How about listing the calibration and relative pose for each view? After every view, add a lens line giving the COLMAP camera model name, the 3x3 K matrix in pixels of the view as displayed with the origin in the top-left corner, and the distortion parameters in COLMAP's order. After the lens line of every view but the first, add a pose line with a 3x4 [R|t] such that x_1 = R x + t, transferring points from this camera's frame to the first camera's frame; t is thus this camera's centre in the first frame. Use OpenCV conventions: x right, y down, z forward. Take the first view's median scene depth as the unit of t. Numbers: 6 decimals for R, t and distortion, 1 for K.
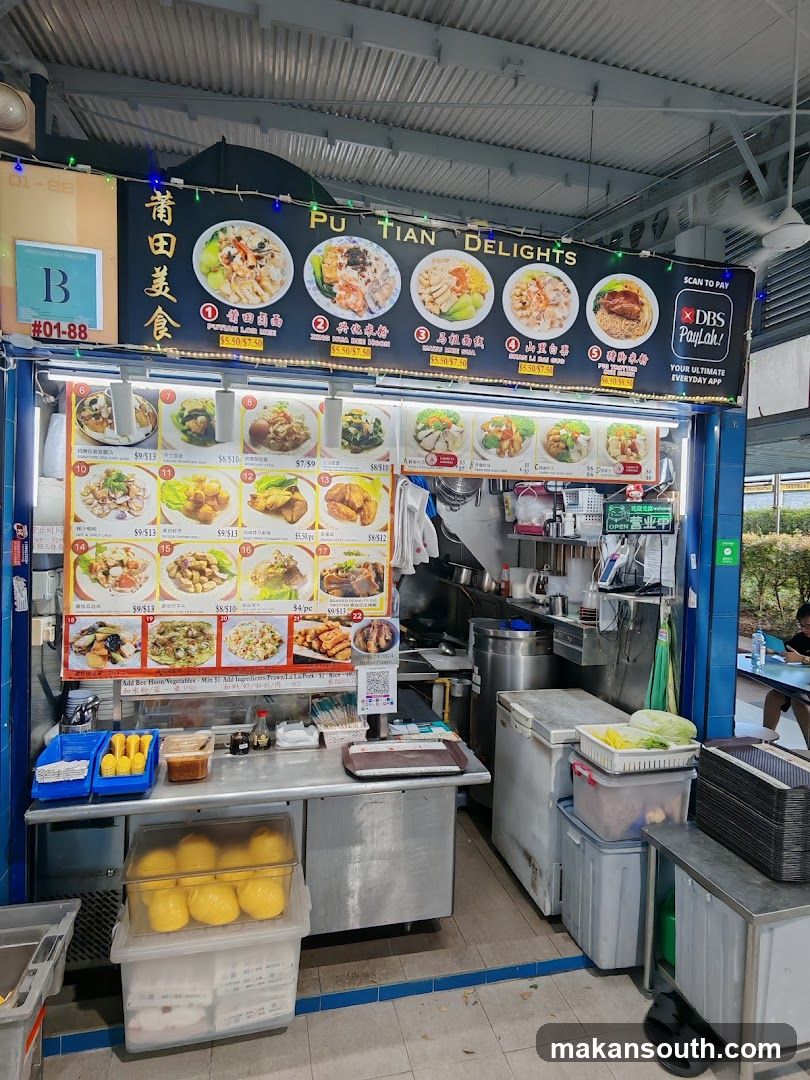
lens RADIAL K [[647.9, 0, 419.7], [0, 647.9, 553.6], [0, 0, 1]] dist [-0.013543, 0.001850]
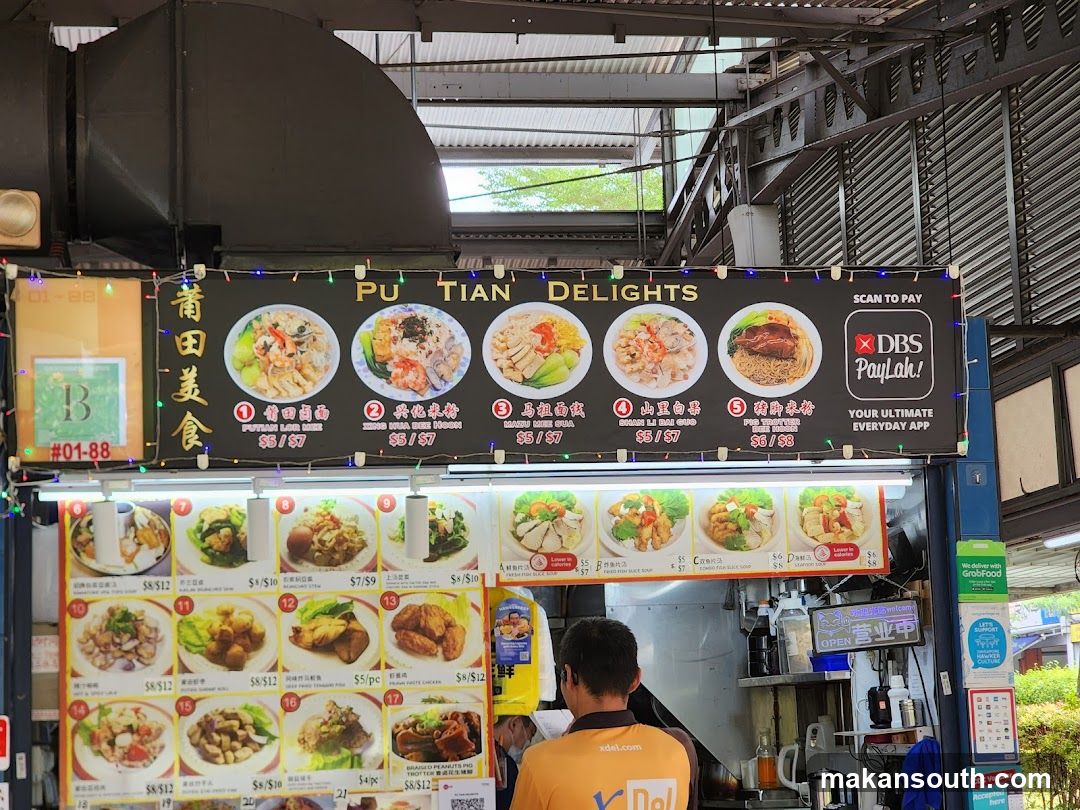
lens RADIAL K [[2328.9, 0, 534.4], [0, 2328.9, 501.8], [0, 0, 1]] dist [-1.018186, 19.729462]
pose [[0.993774, -0.074757, -0.082616, 0.251861], [0.061253, 0.985957, -0.155359, 0.201561], [0.093070, 0.149331, 0.984397, -1.654570]]
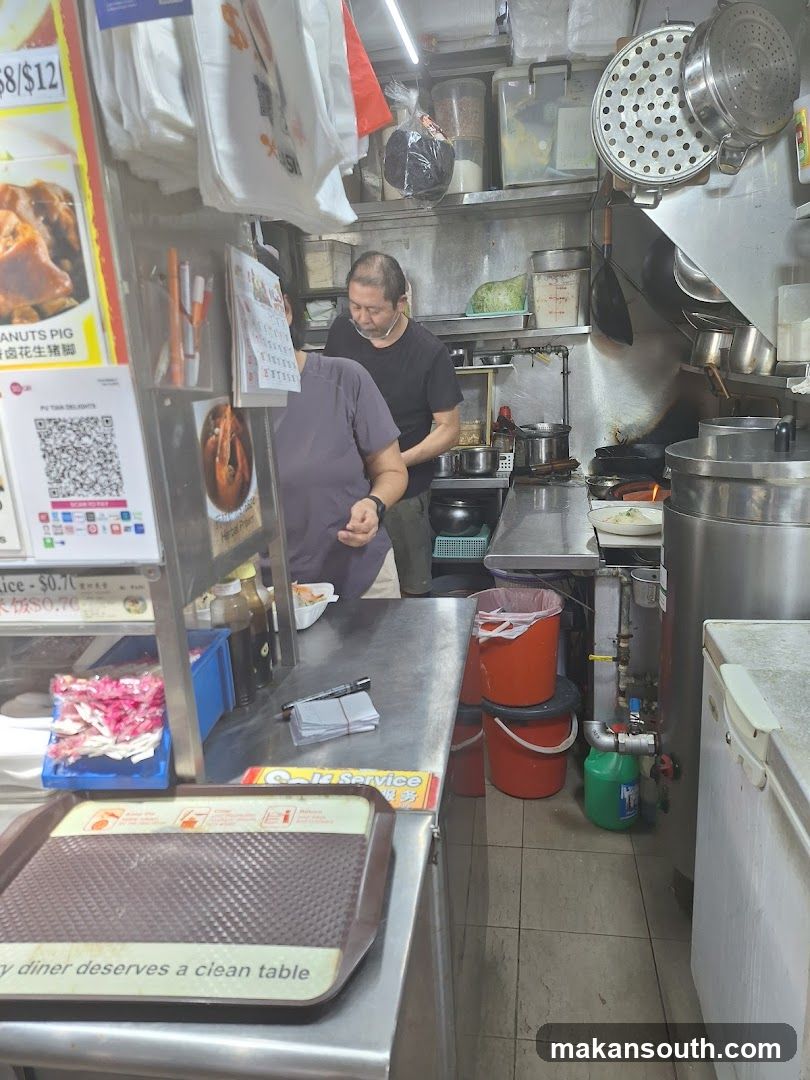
lens RADIAL K [[763.8, 0, 405.0], [0, 763.8, 540.0], [0, 0, 1]] dist [0.001173, 0.000479]
pose [[0.906768, 0.029521, -0.420595, 0.223807], [0.055176, 0.980659, 0.187786, 0.116301], [0.418004, -0.193485, 0.887601, 0.832318]]
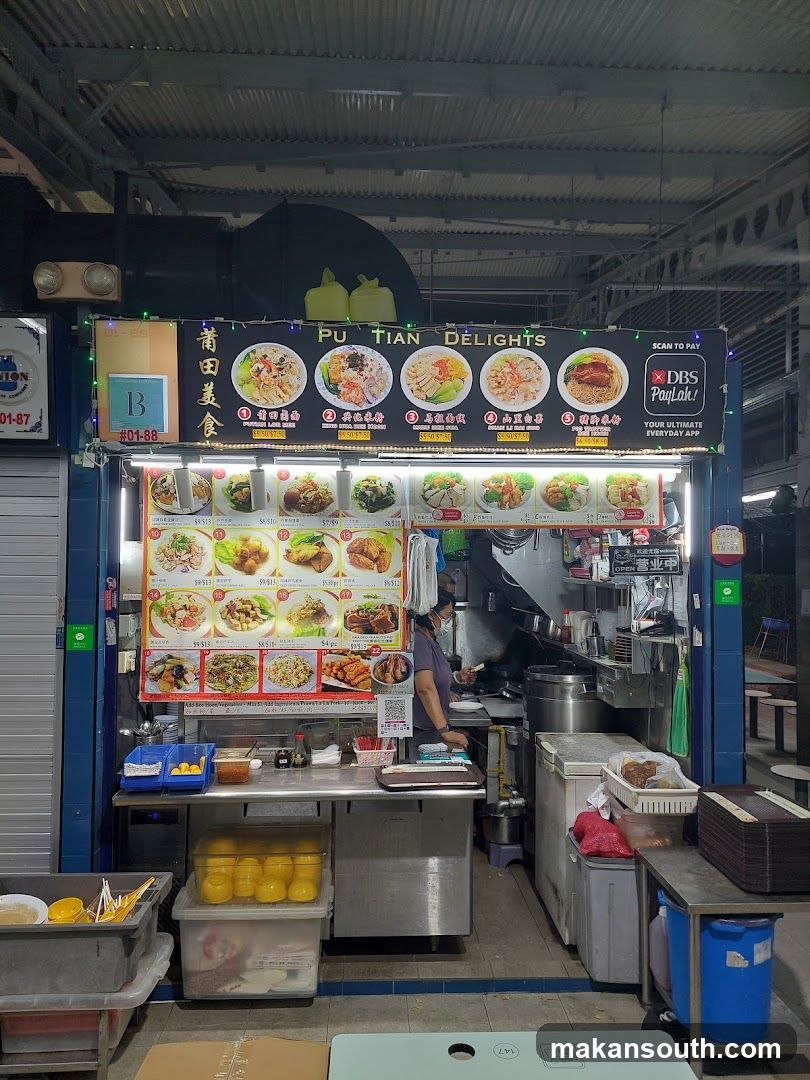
lens RADIAL K [[833.4, 0, 397.7], [0, 833.4, 565.4], [0, 0, 1]] dist [0.147291, -0.381798]
pose [[0.976936, -0.022330, -0.212361, 0.289005], [0.012052, 0.998698, -0.049569, 0.019370], [0.213191, 0.045867, 0.975933, -0.505982]]
